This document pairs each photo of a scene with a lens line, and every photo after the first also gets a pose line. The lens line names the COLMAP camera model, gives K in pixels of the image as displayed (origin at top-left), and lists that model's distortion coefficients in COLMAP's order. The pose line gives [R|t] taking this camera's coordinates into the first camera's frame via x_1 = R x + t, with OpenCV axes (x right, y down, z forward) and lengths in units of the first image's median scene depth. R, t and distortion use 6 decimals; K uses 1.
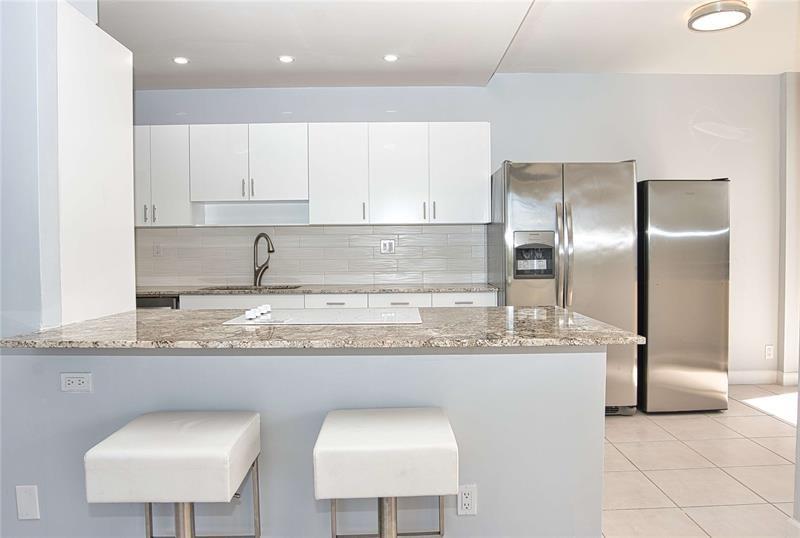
lens RADIAL K [[572.8, 0, 409.5], [0, 572.8, 268.2], [0, 0, 1]] dist [-0.073180, 0.036710]
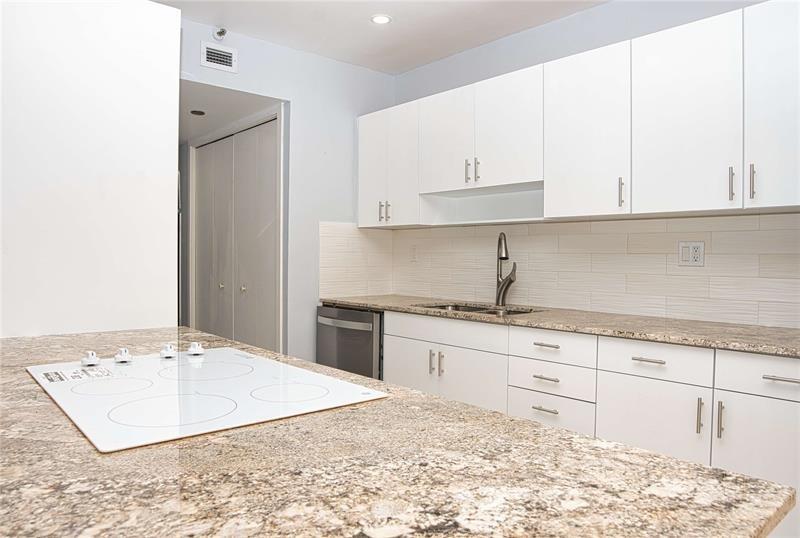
lens RADIAL K [[572.8, 0, 409.5], [0, 572.8, 268.2], [0, 0, 1]] dist [-0.073180, 0.036710]
pose [[0.652744, 0.029716, -0.756996, 0.218736], [-0.035321, 0.999338, 0.008772, -0.019588], [0.756755, 0.021013, 0.653361, 0.457372]]
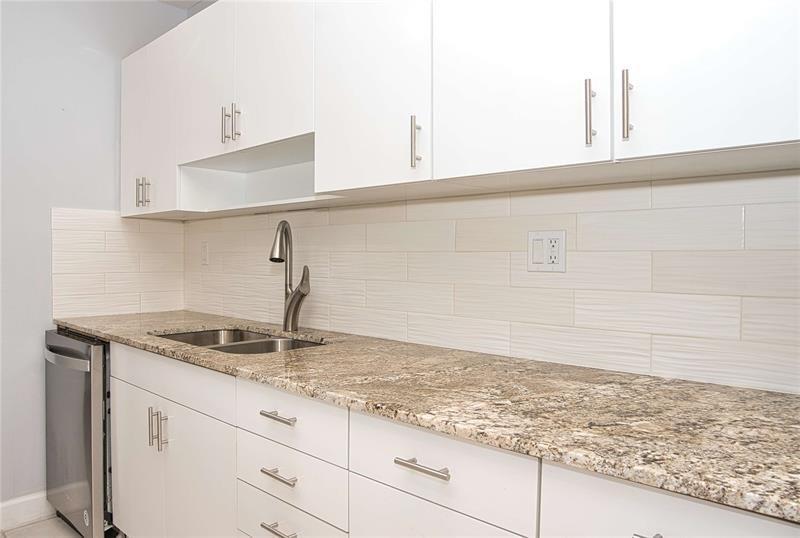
lens RADIAL K [[566.5, 0, 402.5], [0, 566.5, 265.8], [0, 0, 1]] dist [-0.068223, 0.037742]
pose [[0.717918, 0.022006, -0.695780, 0.144085], [-0.028699, 0.999586, 0.002003, -0.028815], [0.695536, 0.018530, 0.718252, 0.756289]]
